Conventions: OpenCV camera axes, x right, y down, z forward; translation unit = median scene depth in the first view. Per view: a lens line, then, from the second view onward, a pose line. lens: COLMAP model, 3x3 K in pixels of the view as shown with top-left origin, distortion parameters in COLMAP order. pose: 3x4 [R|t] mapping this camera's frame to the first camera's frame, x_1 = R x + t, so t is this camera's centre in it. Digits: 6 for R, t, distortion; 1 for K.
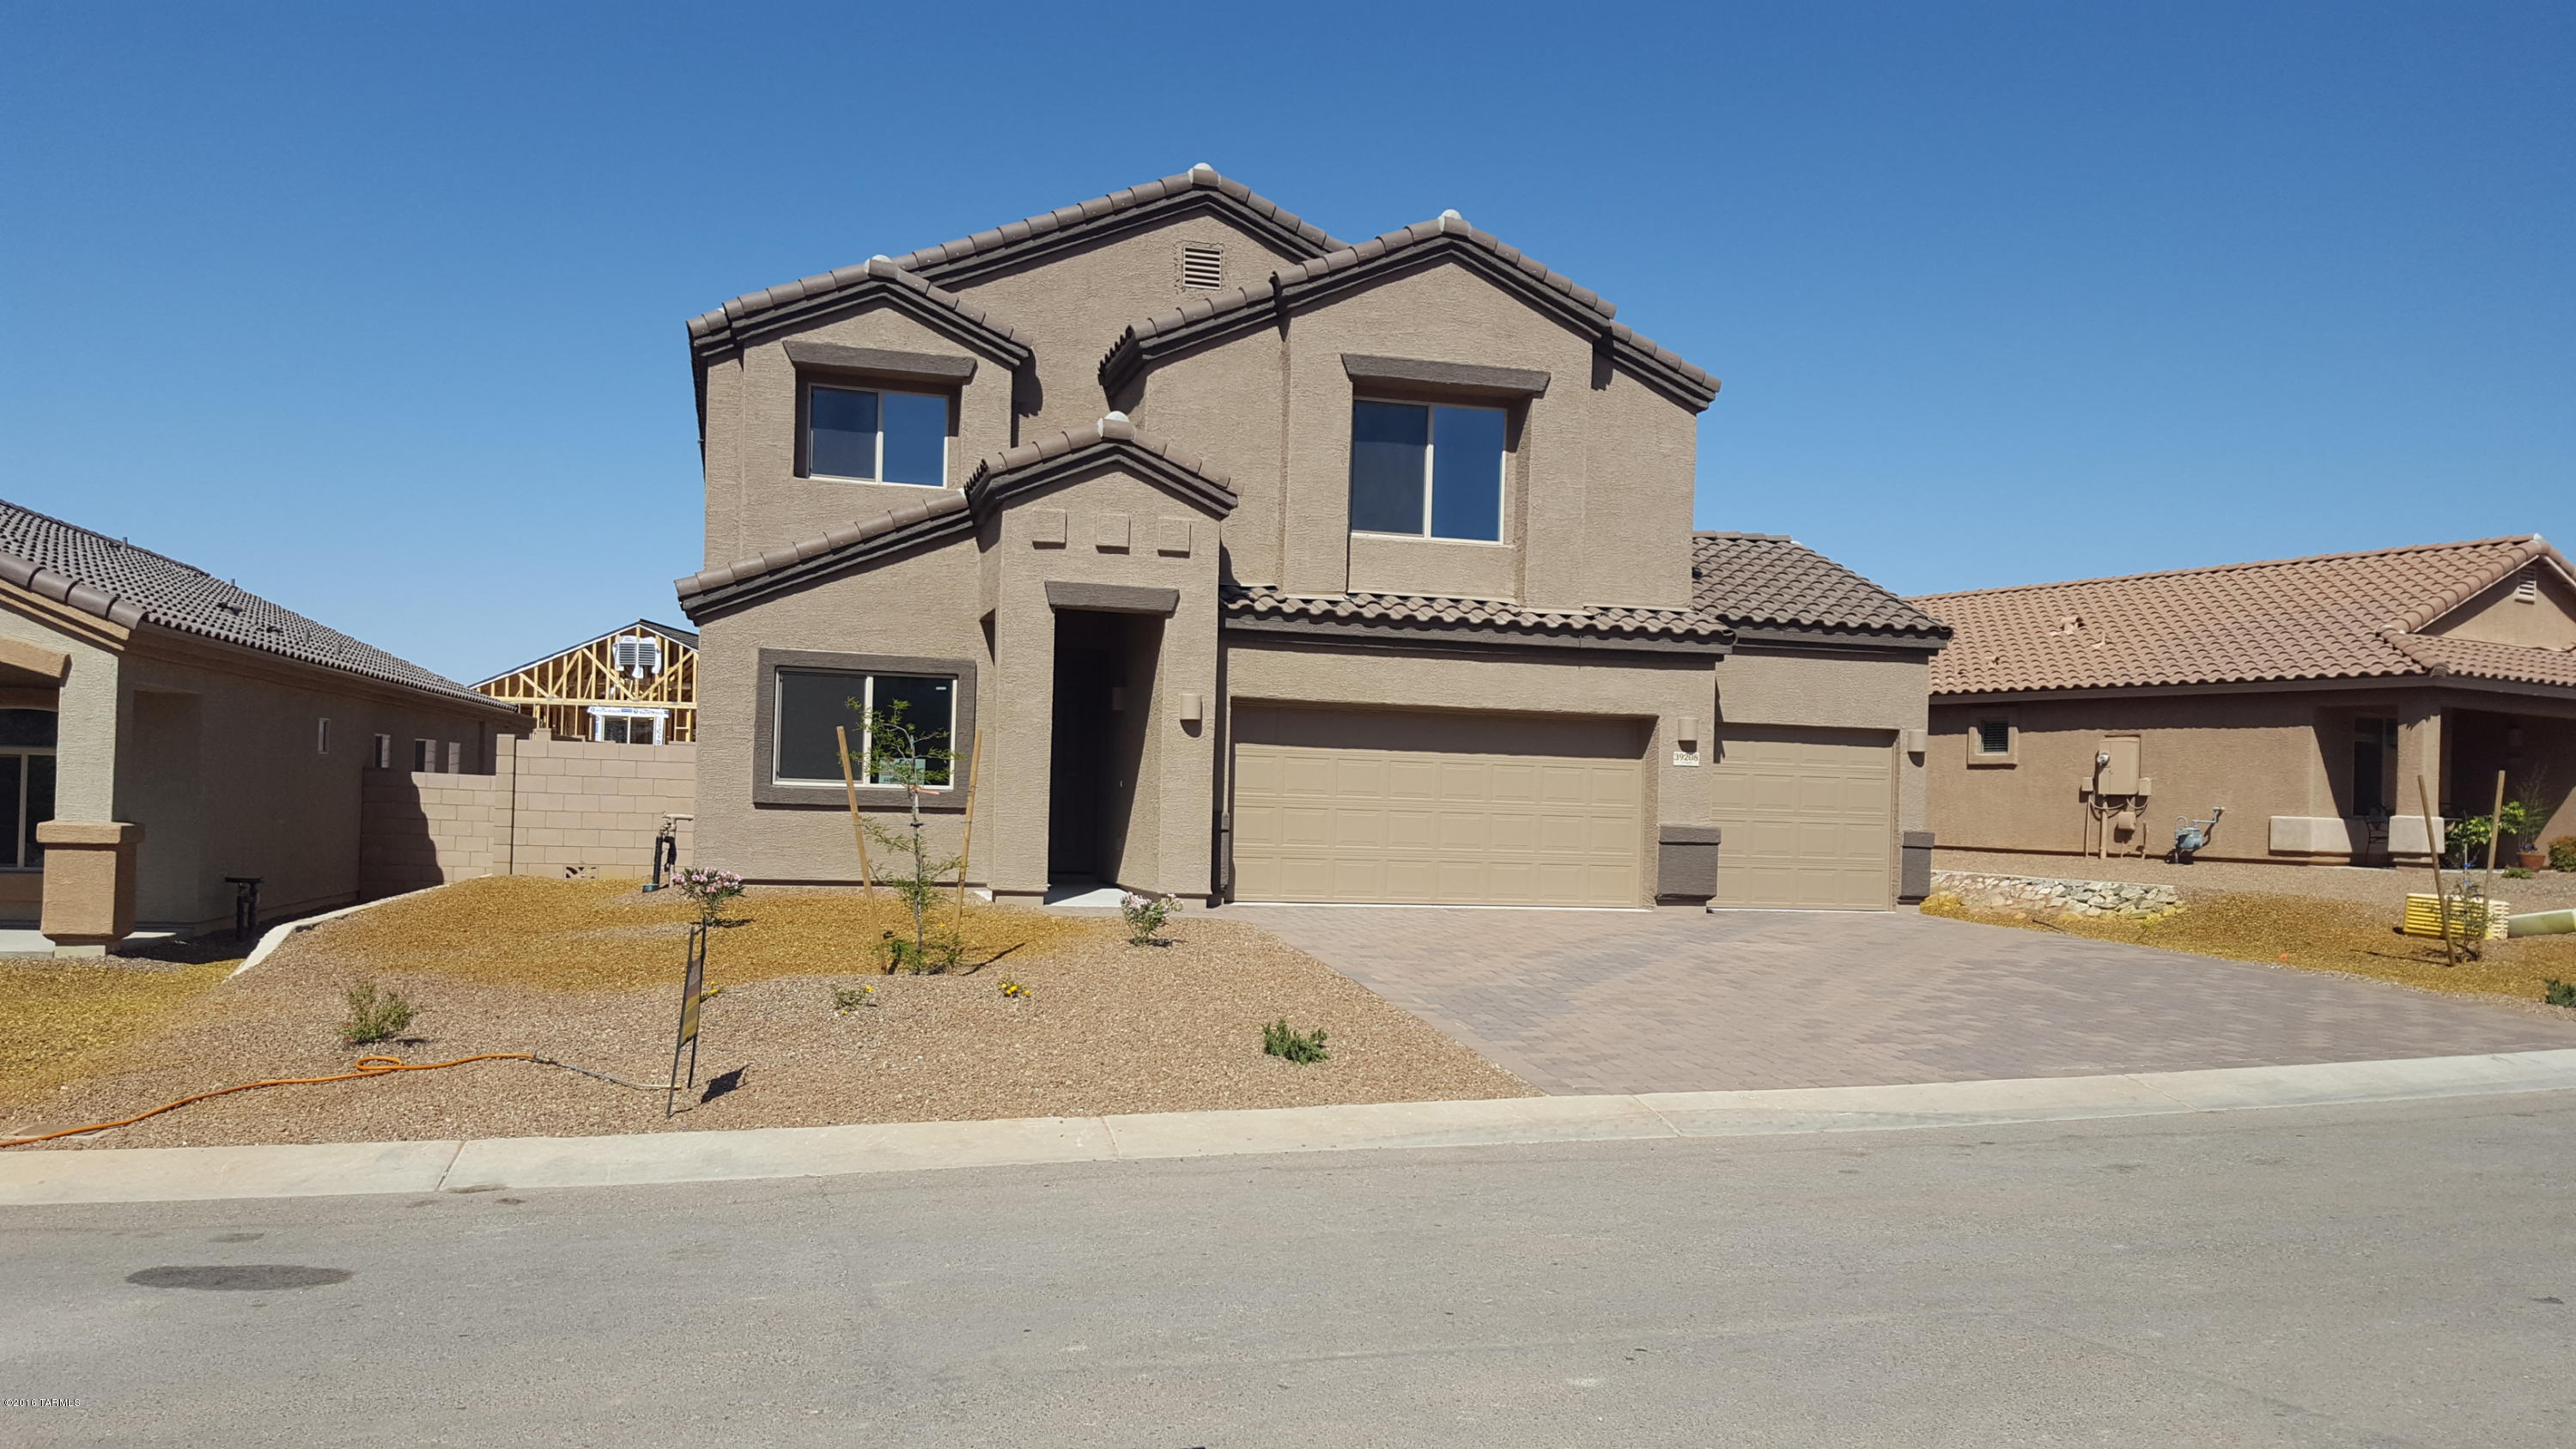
lens RADIAL K [[1863.0, 0, 1270.9], [0, 1863.0, 731.2], [0, 0, 1]] dist [0.150122, -0.266563]
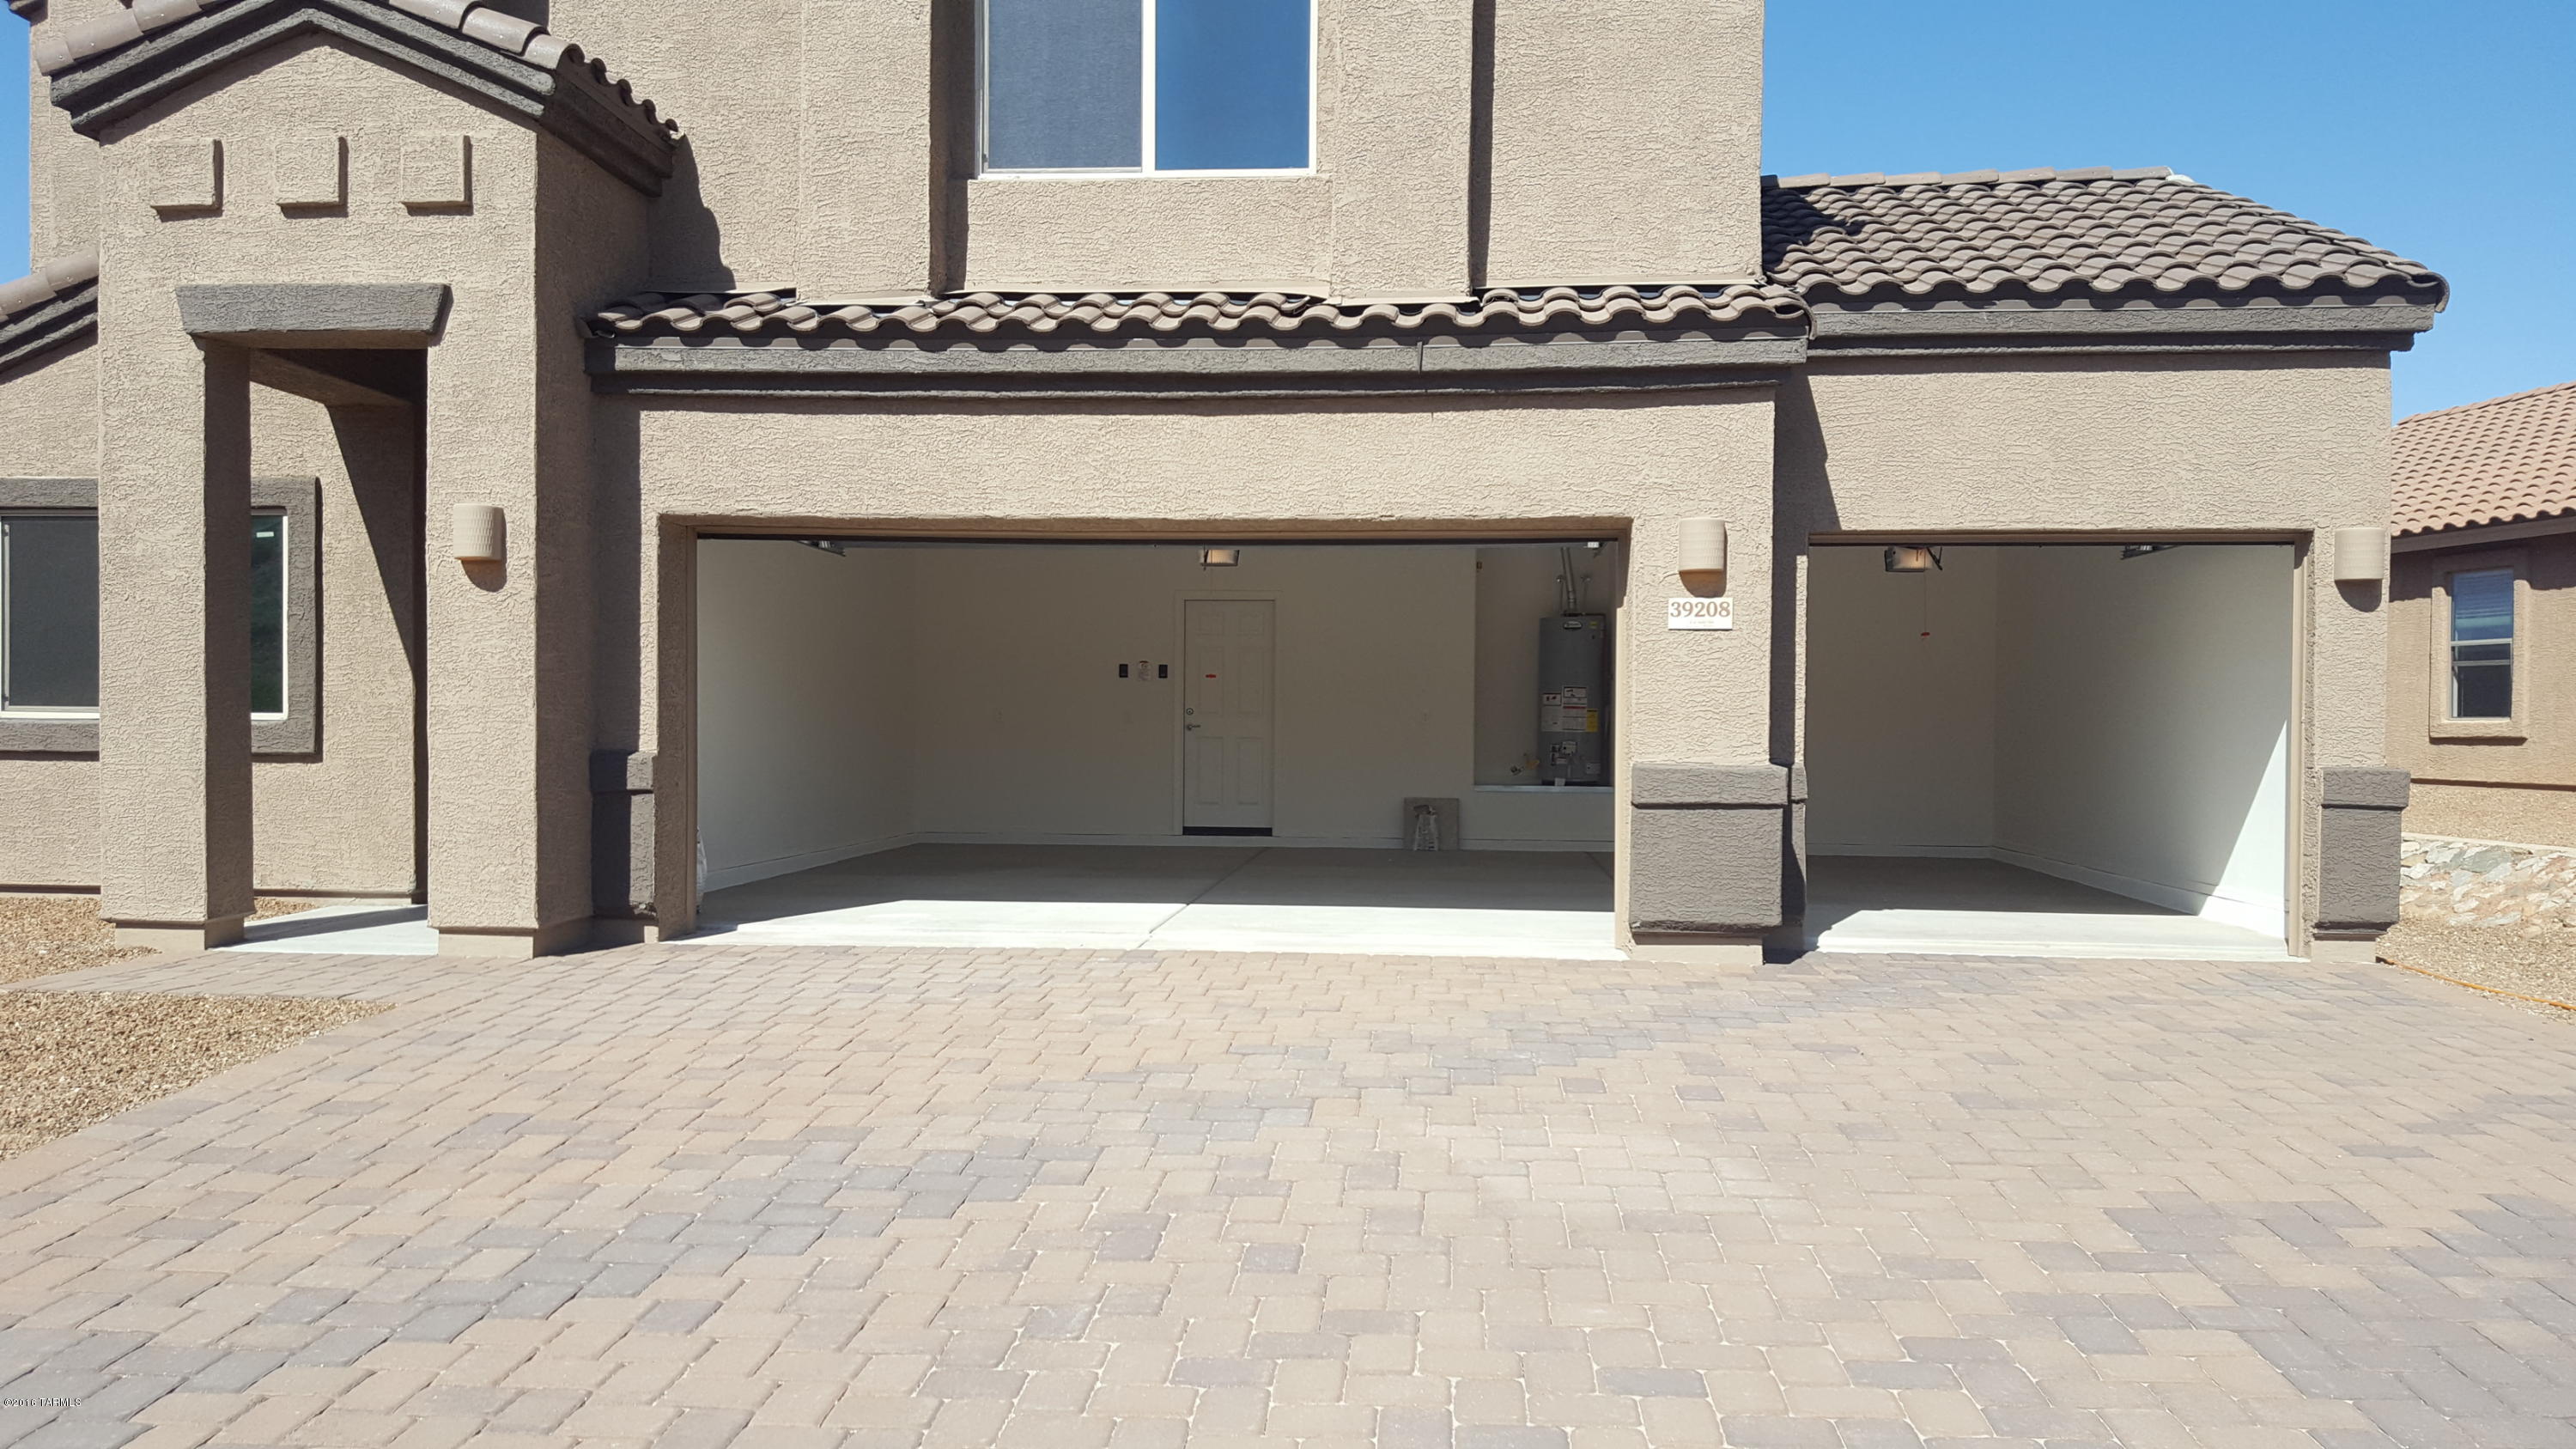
lens RADIAL K [[1863.0, 0, 1270.9], [0, 1863.0, 731.2], [0, 0, 1]] dist [0.150122, -0.266563]
pose [[0.938396, -0.018220, -0.345082, 0.278648], [0.030262, 0.999105, 0.029543, 0.026348], [0.344235, -0.038166, 0.938108, 0.556060]]
